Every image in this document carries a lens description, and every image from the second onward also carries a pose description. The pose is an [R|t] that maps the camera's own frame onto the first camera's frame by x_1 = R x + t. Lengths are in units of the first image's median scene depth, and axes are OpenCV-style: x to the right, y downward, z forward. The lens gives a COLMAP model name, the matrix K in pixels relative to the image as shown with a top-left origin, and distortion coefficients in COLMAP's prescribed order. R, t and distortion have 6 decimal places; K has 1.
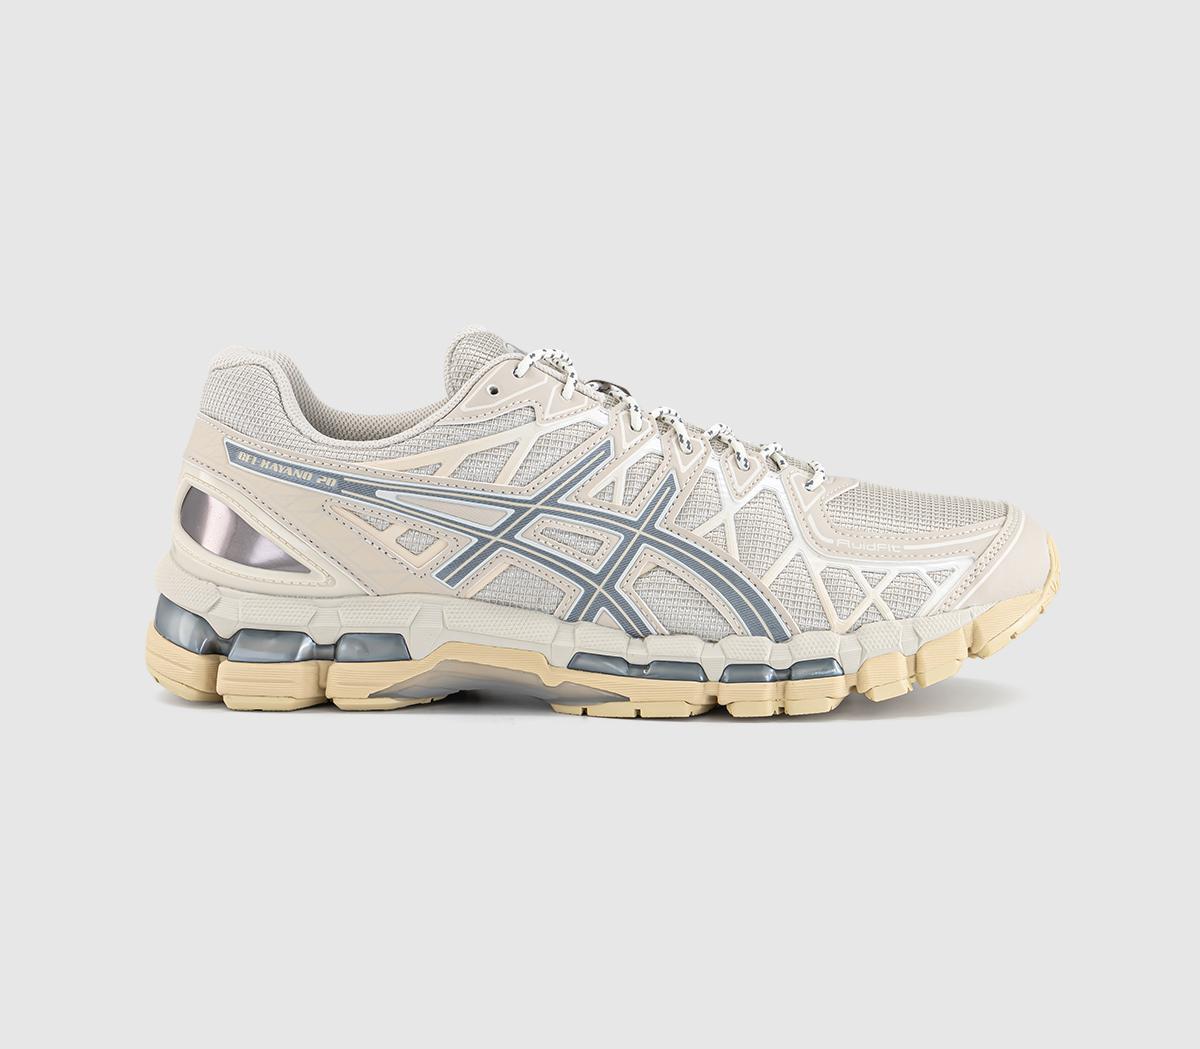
lens RADIAL K [[1759.2, 0, 600.0], [0, 1759.2, 524.5], [0, 0, 1]] dist [0.019746, 0.008758]
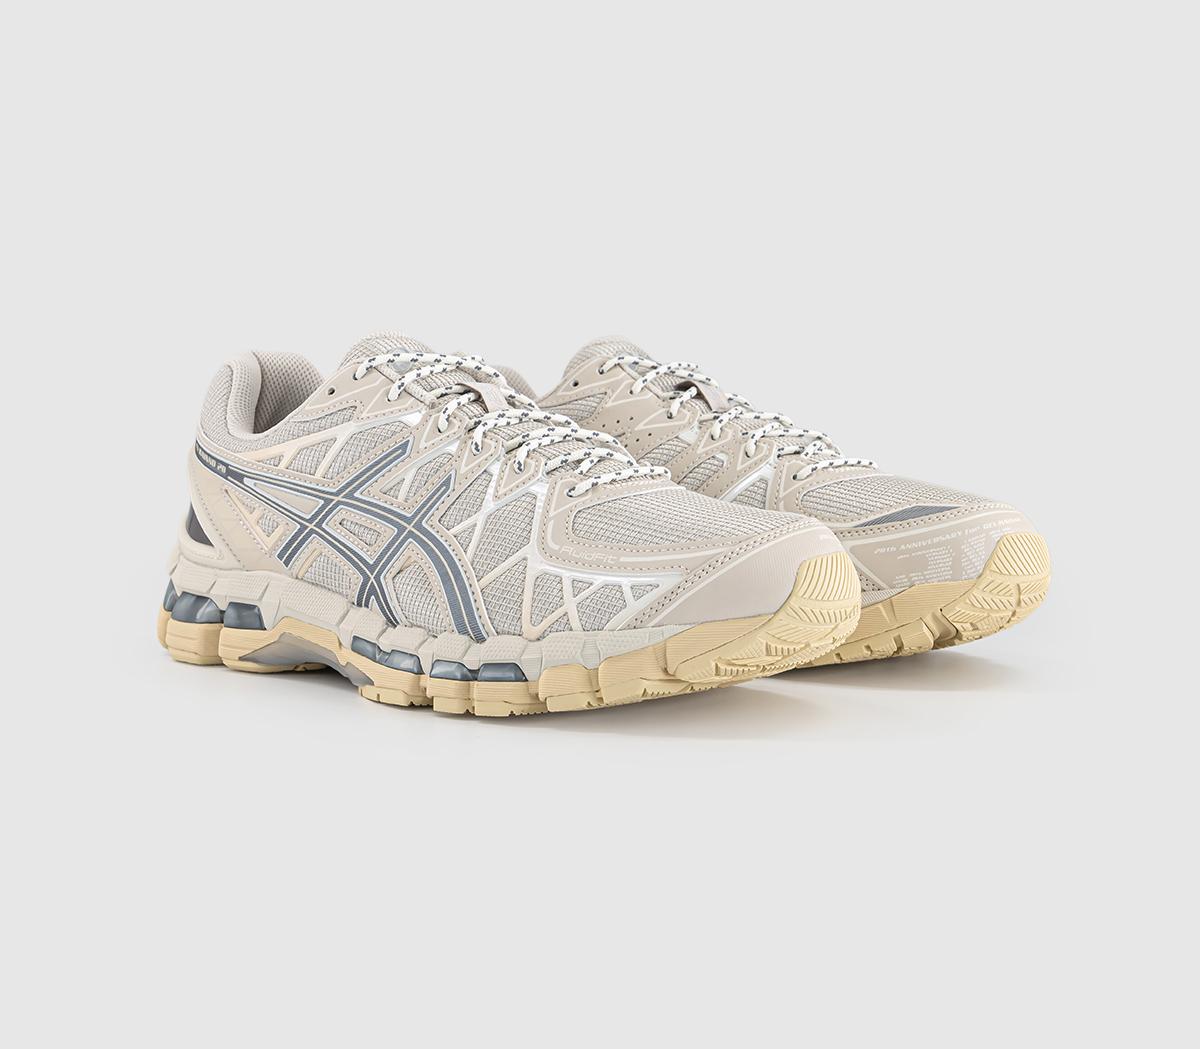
lens RADIAL K [[1759.2, 0, 600.0], [0, 1759.2, 524.5], [0, 0, 1]] dist [0.019746, 0.008758]
pose [[0.828159, 0.055875, -0.557701, 0.694898], [-0.053352, 0.998359, 0.020798, -0.025150], [0.557948, 0.012530, 0.829781, 0.187155]]
